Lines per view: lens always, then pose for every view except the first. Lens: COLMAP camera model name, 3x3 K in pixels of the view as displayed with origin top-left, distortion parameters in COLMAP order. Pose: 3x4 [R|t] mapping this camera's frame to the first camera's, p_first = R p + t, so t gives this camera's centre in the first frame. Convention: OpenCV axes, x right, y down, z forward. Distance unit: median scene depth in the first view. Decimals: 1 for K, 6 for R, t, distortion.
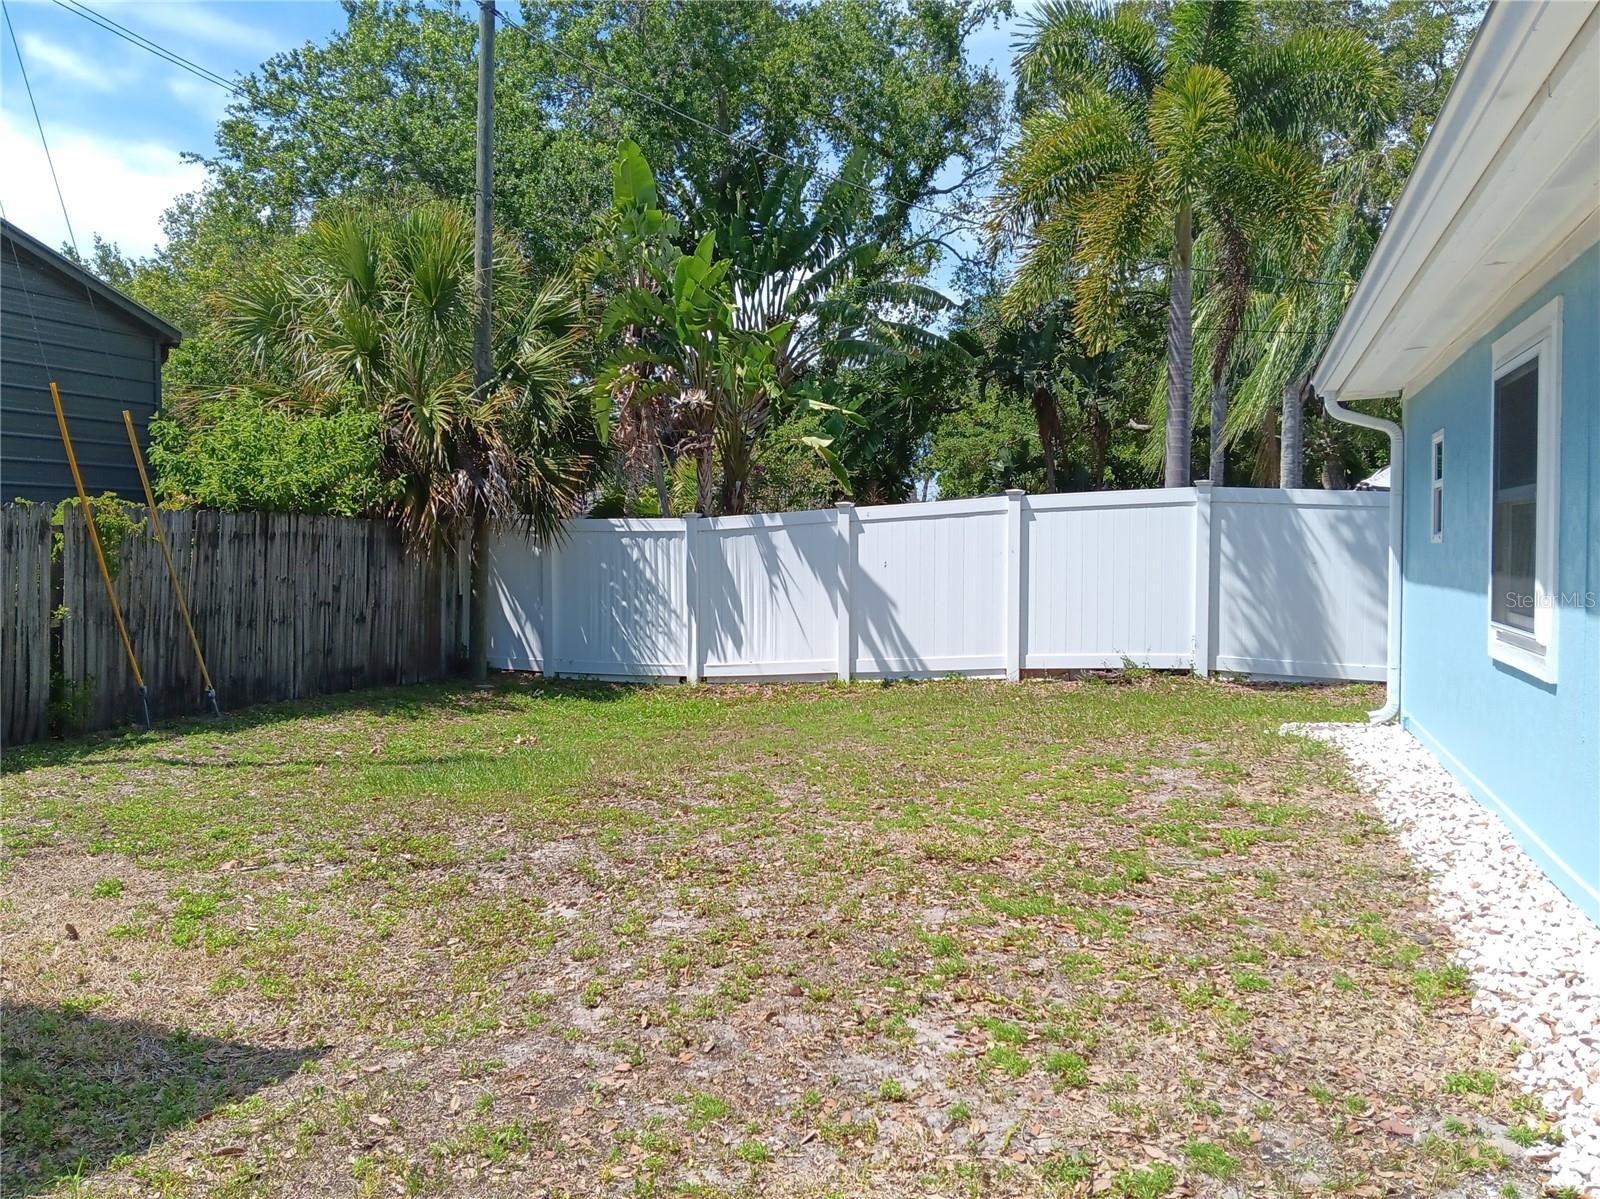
lens RADIAL K [[1202.1, 0, 793.1], [0, 1202.1, 594.1], [0, 0, 1]] dist [0.120673, -0.275411]
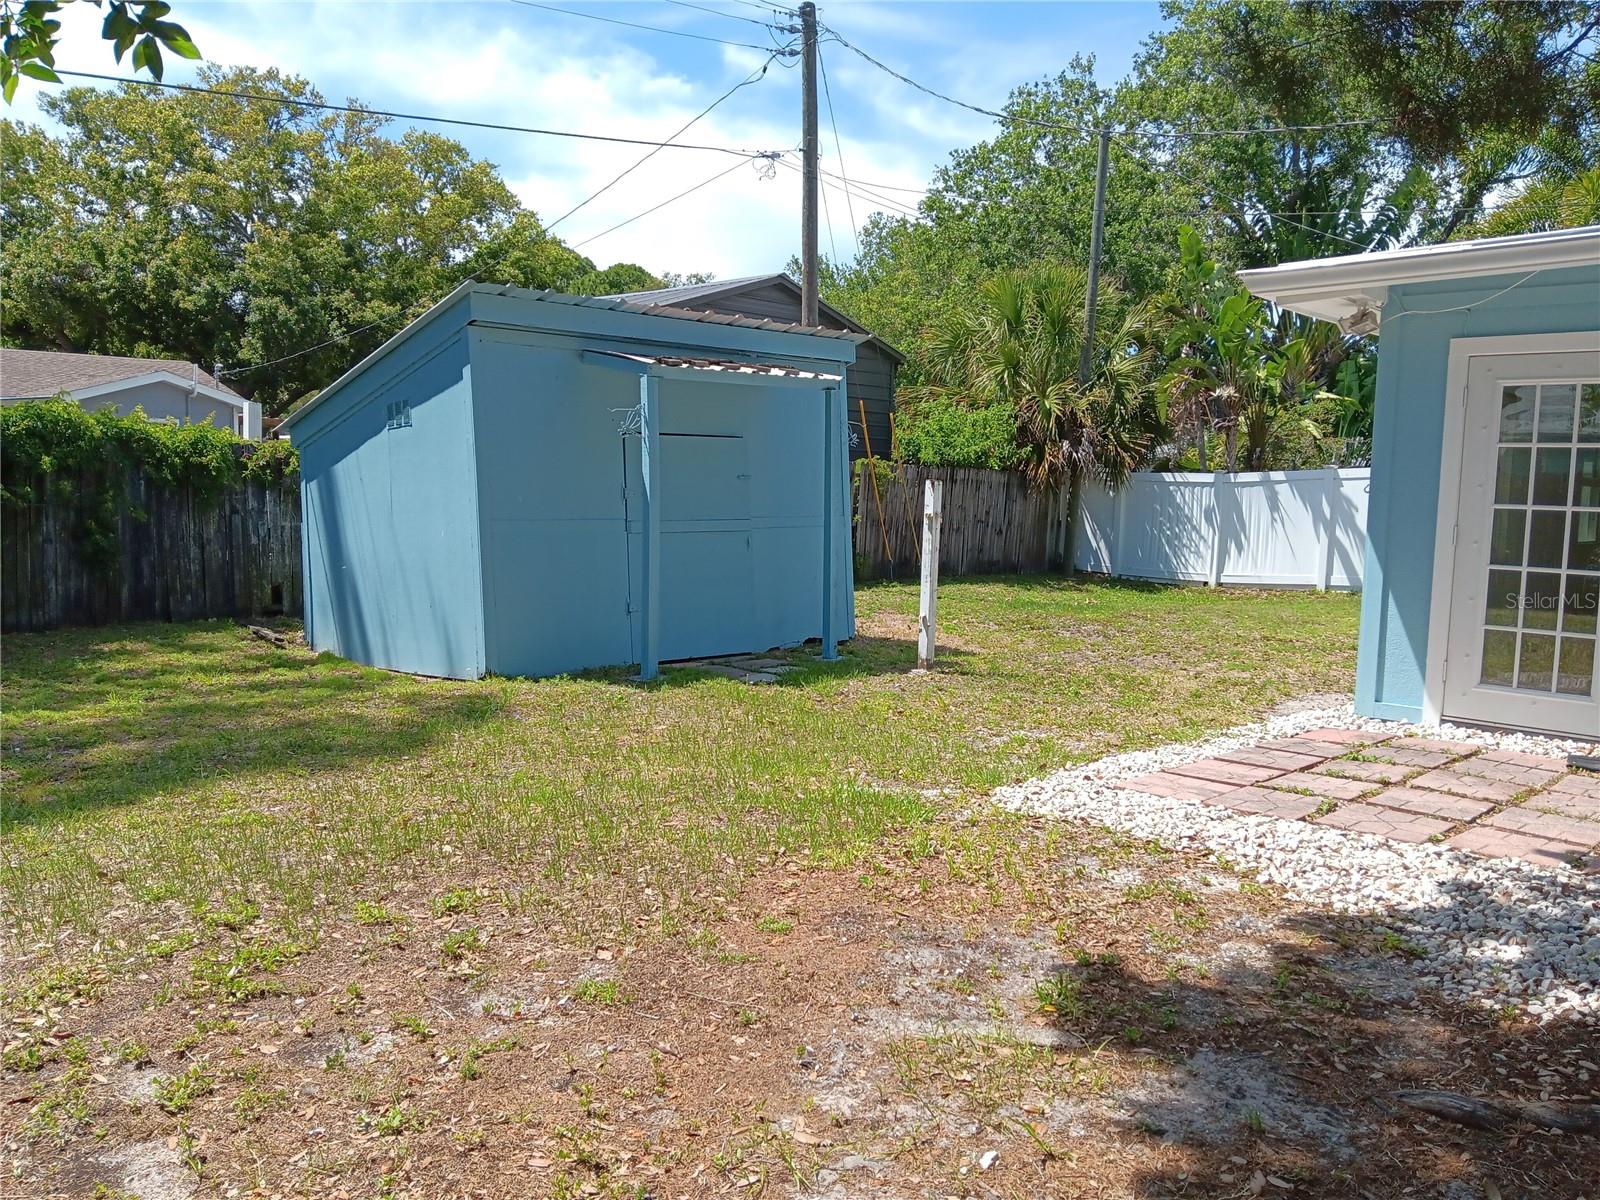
lens RADIAL K [[1243.3, 0, 787.8], [0, 1243.3, 601.2], [0, 0, 1]] dist [0.153458, -0.306334]
pose [[0.883429, 0.071832, -0.463026, 0.174337], [-0.047728, 0.996835, 0.063583, 0.019000], [0.466128, -0.034072, 0.884061, -0.607685]]
